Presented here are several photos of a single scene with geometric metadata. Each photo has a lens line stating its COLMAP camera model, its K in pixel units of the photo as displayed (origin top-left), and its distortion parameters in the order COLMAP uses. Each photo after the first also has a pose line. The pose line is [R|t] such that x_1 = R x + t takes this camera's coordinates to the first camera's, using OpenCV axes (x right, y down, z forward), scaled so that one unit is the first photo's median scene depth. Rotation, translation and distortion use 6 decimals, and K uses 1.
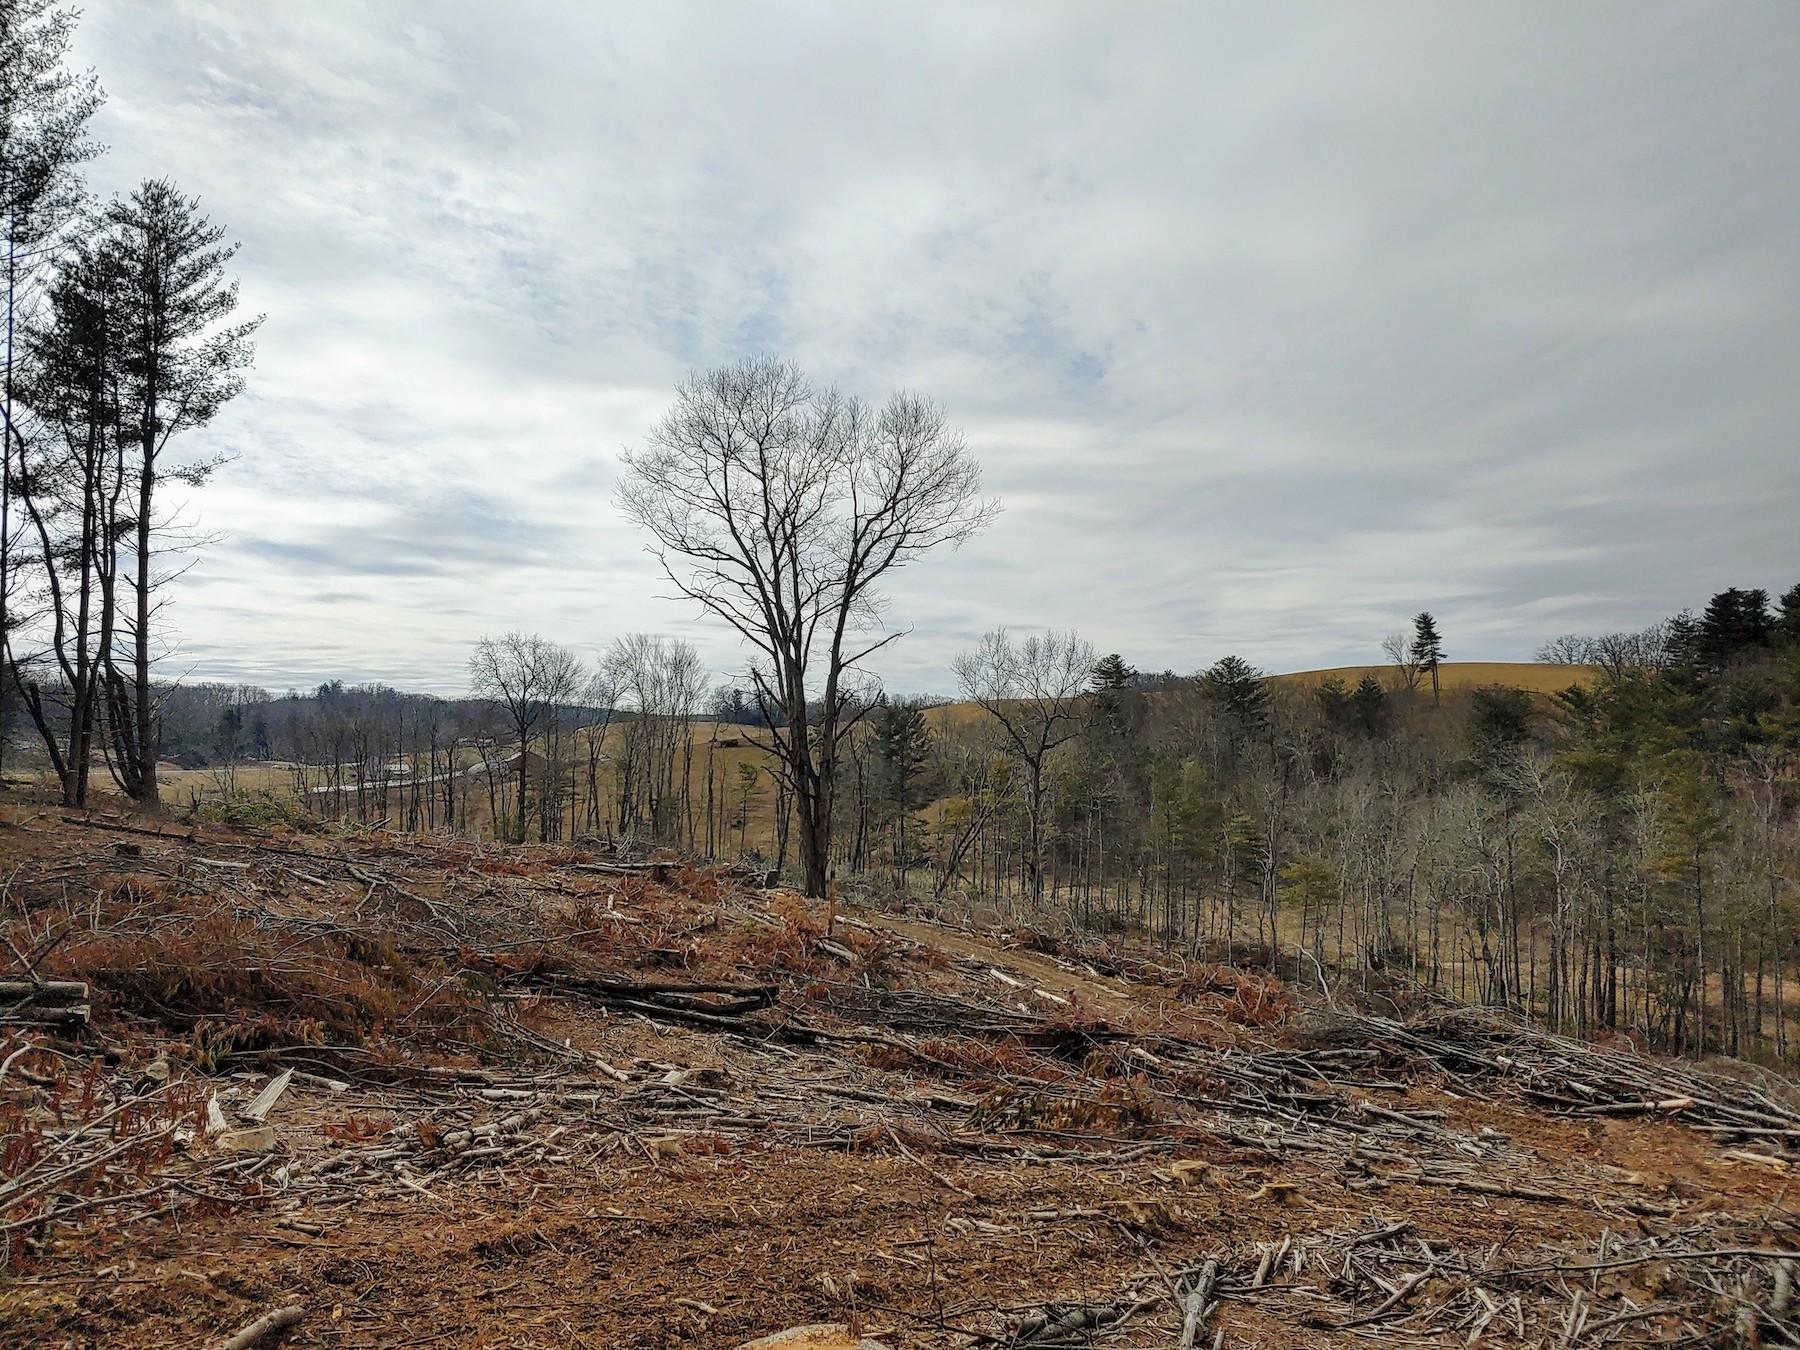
lens RADIAL K [[1320.4, 0, 900.0], [0, 1320.4, 675.0], [0, 0, 1]] dist [-0.014258, -0.005713]
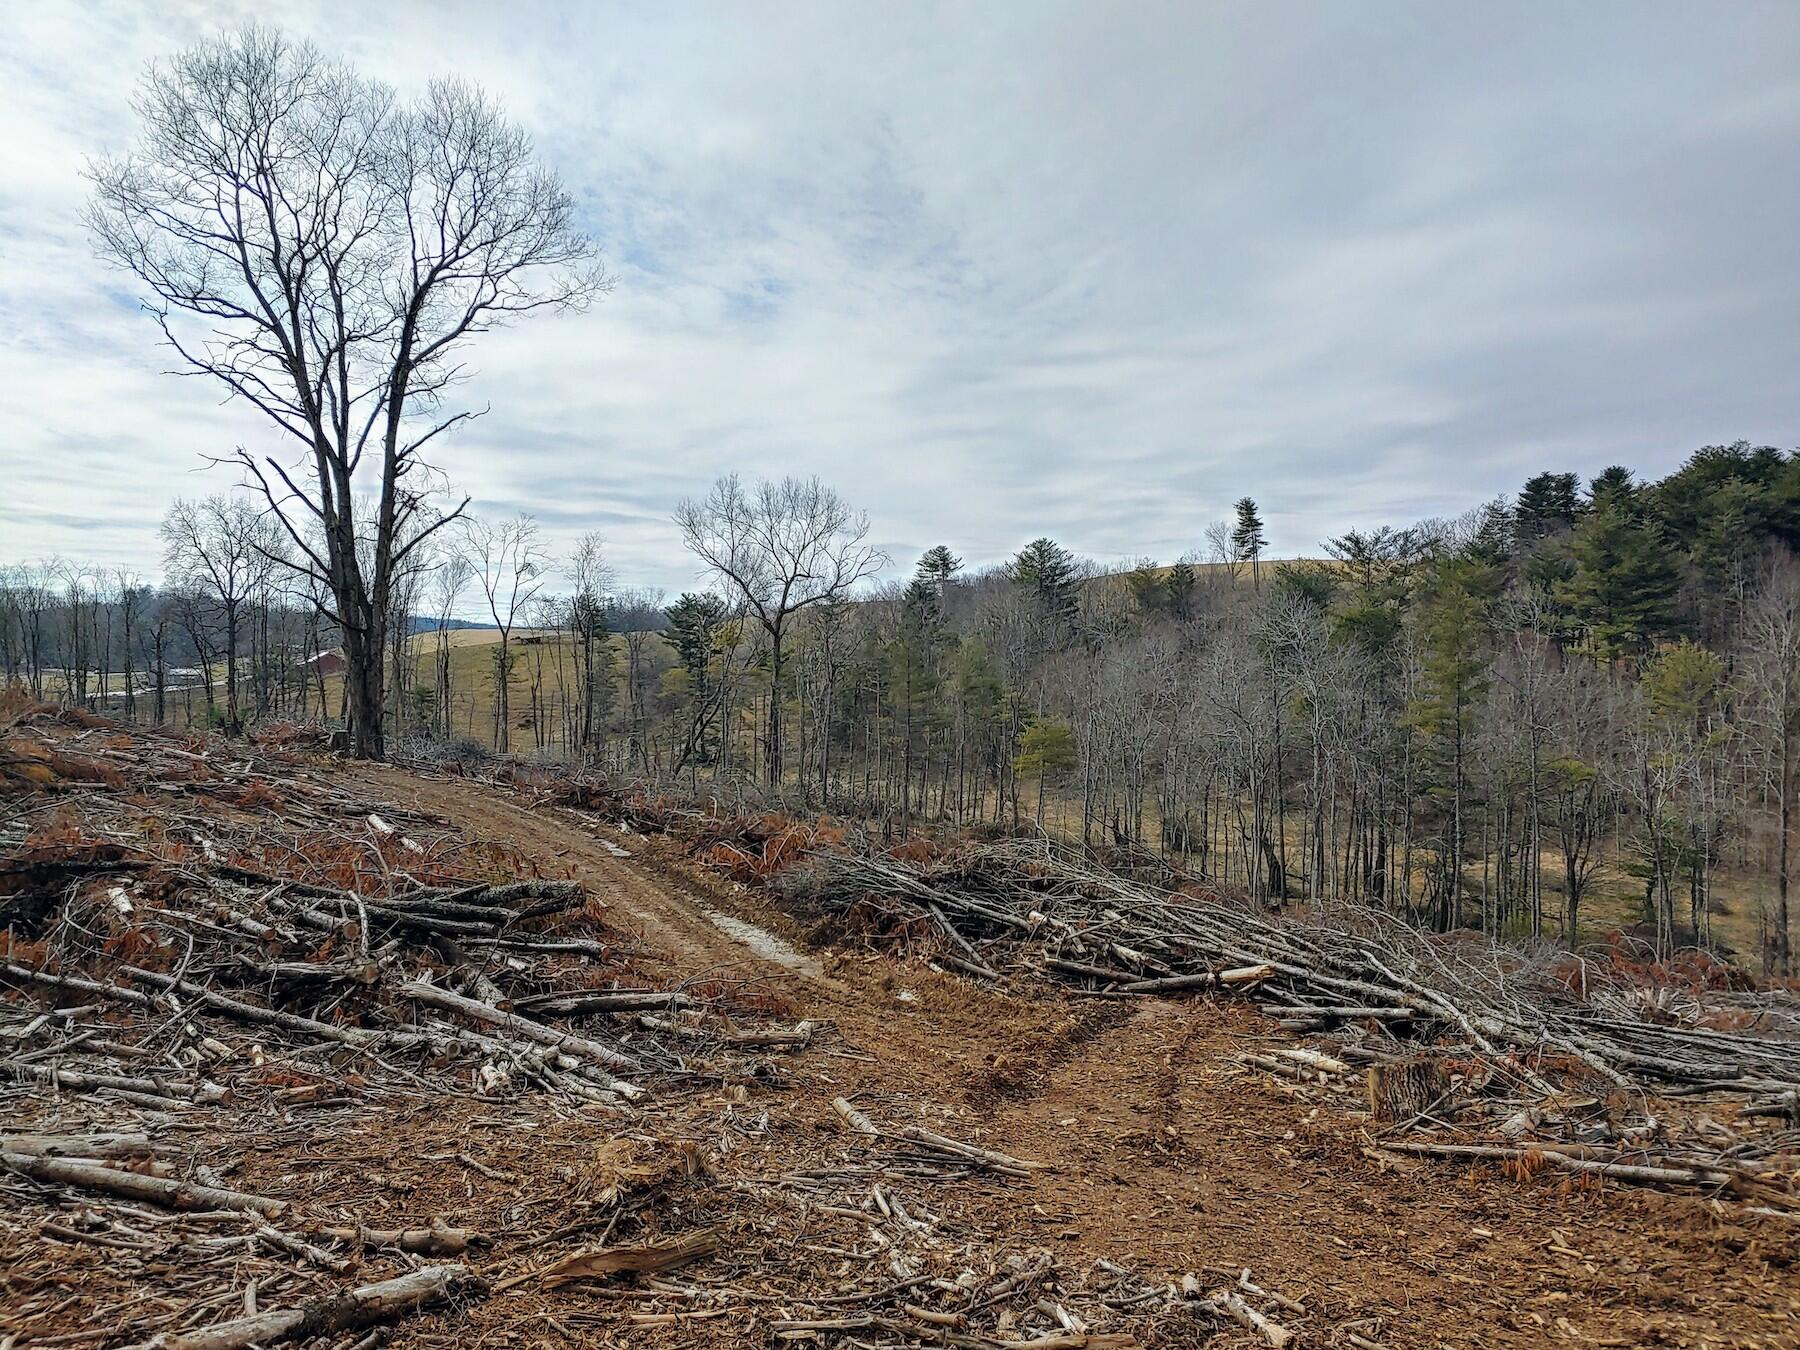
lens RADIAL K [[1368.6, 0, 905.6], [0, 1368.6, 671.8], [0, 0, 1]] dist [0.002585, -0.030679]
pose [[0.992381, -0.004434, 0.123131, 0.149065], [-0.004219, 0.997543, 0.069923, 0.059346], [-0.123138, -0.069910, 0.989924, 0.163905]]
